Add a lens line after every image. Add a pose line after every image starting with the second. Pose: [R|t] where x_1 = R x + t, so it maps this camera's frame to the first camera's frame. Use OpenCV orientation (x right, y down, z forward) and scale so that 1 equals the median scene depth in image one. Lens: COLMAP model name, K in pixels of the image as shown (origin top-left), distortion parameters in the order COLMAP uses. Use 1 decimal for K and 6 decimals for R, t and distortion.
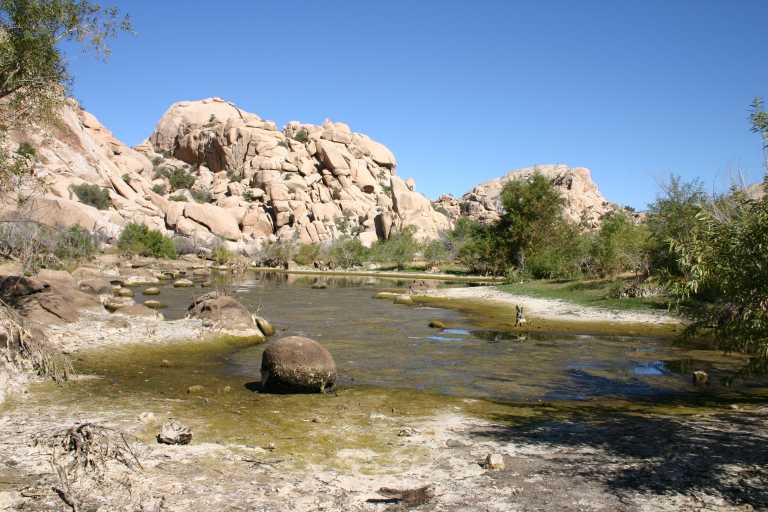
lens RADIAL K [[781.6, 0, 384.8], [0, 781.6, 255.4], [0, 0, 1]] dist [0.009388, 0.000000]
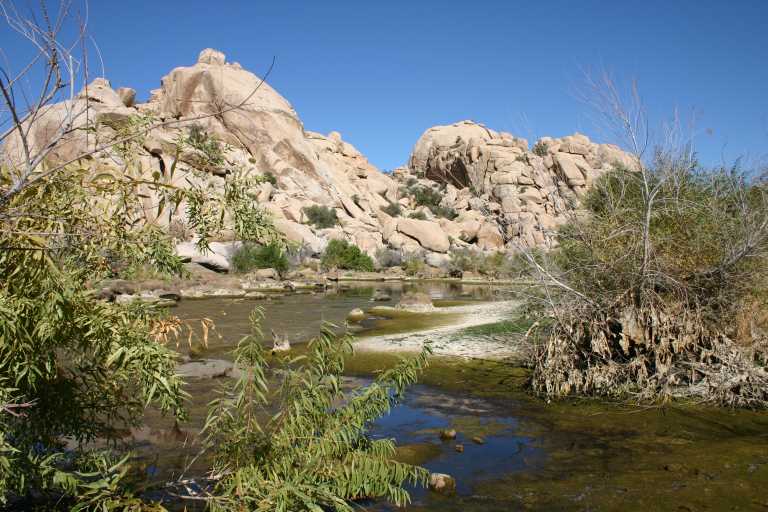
lens RADIAL K [[732.5, 0, 384.9], [0, 732.5, 256.4], [0, 0, 1]] dist [-0.029566, 0.000000]
pose [[0.937614, -0.021834, -0.346993, 0.037540], [0.017384, 0.999722, -0.015933, 0.000202], [0.347244, 0.008907, 0.937732, 0.022651]]
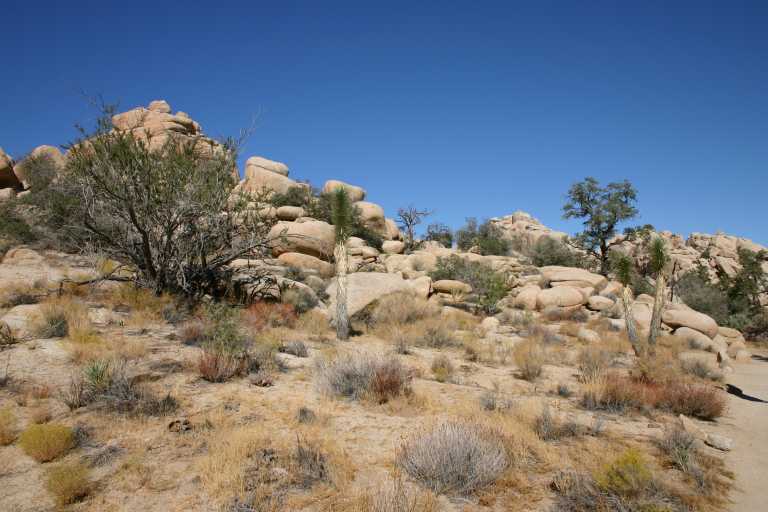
lens RADIAL K [[648.8, 0, 384.6], [0, 648.8, 255.5], [0, 0, 1]] dist [-0.054268, 0.006364]
pose [[0.846329, -0.084356, -0.525938, 0.043603], [0.029945, 0.993354, -0.111139, -0.015533], [0.531818, 0.078311, 0.843230, -0.654998]]
